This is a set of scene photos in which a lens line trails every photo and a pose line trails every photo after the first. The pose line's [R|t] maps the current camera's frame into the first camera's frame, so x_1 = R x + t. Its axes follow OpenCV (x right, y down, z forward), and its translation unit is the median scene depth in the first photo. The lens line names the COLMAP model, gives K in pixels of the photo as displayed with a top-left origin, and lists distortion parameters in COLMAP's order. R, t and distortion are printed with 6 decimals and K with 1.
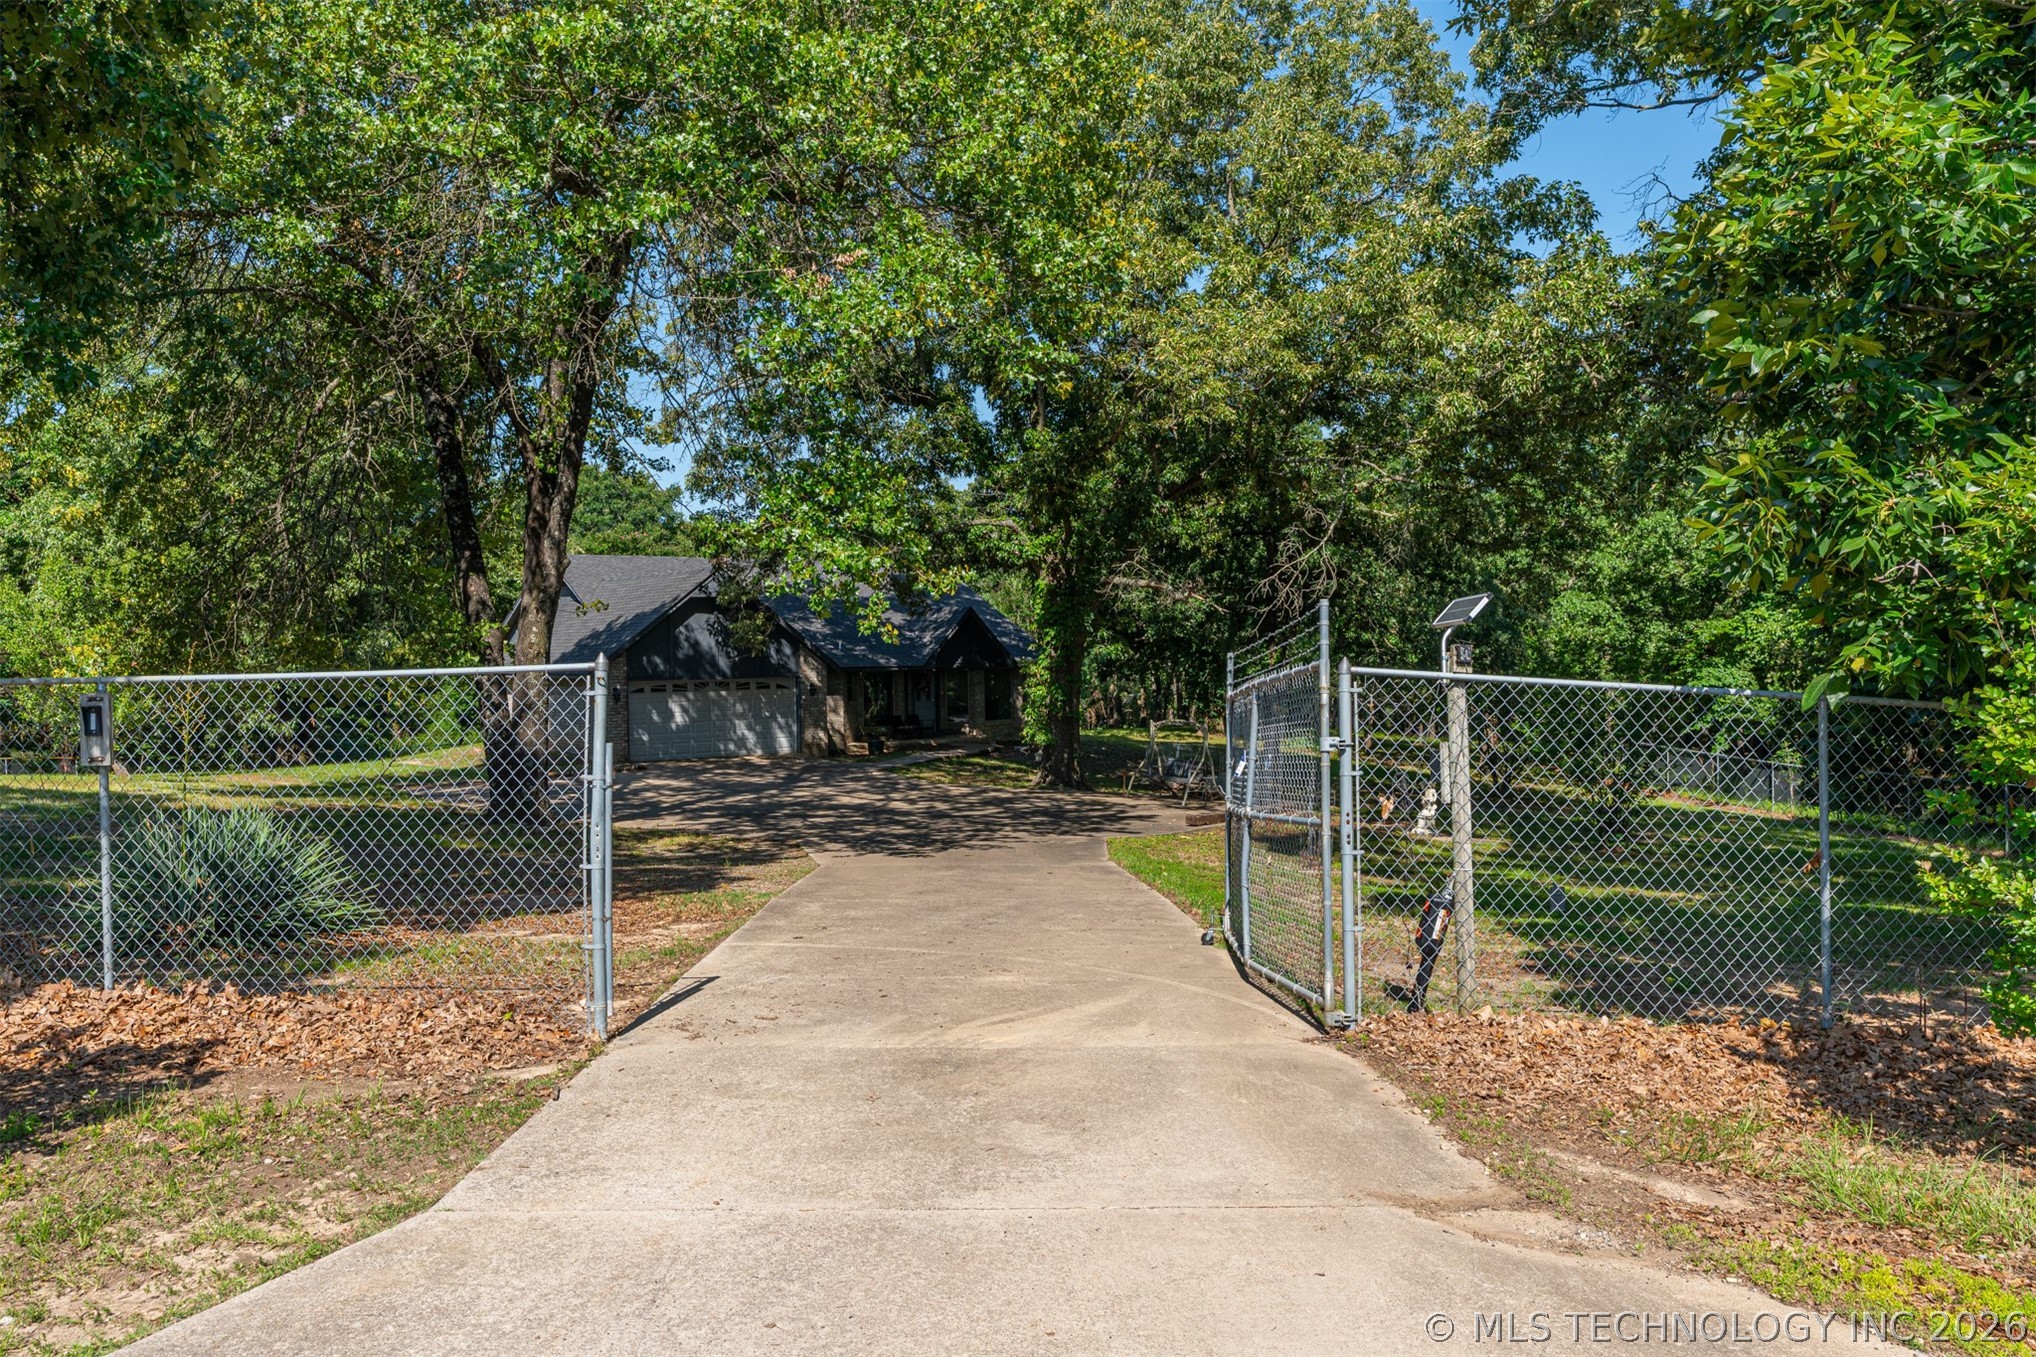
lens RADIAL K [[1552.8, 0, 1018.0], [0, 1552.8, 678.5], [0, 0, 1]] dist [-0.000639, -0.000180]
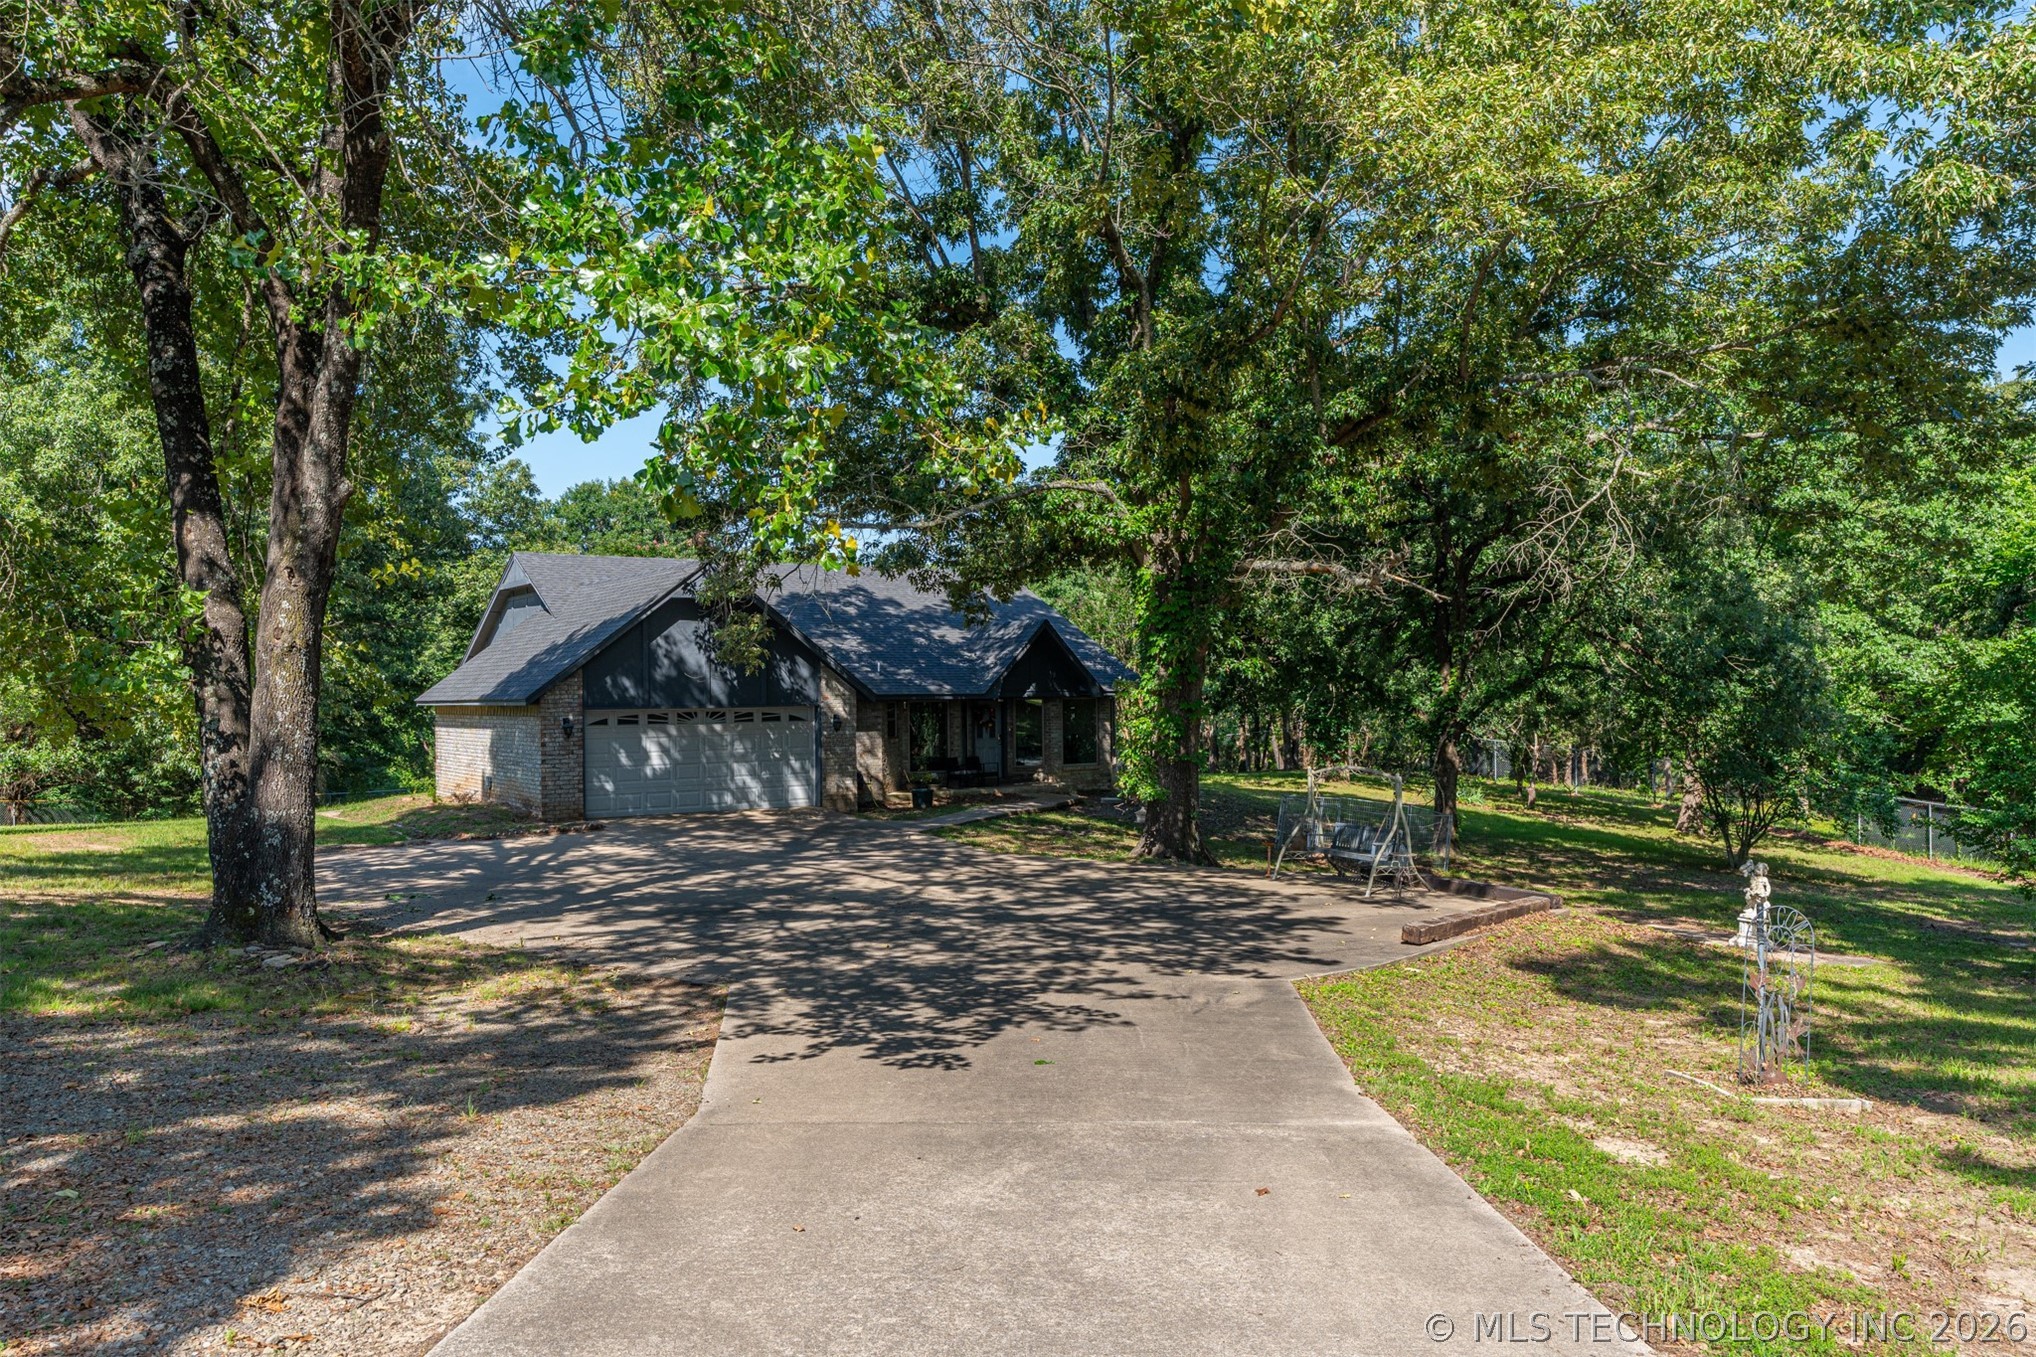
lens RADIAL K [[1479.5, 0, 1018.0], [0, 1479.5, 678.5], [0, 0, 1]] dist [0.003503, 0.001881]
pose [[0.998837, 0.002062, -0.048176, -0.010674], [-0.003481, 0.999562, -0.029387, 0.007002], [0.048095, 0.029521, 0.998406, 0.319987]]
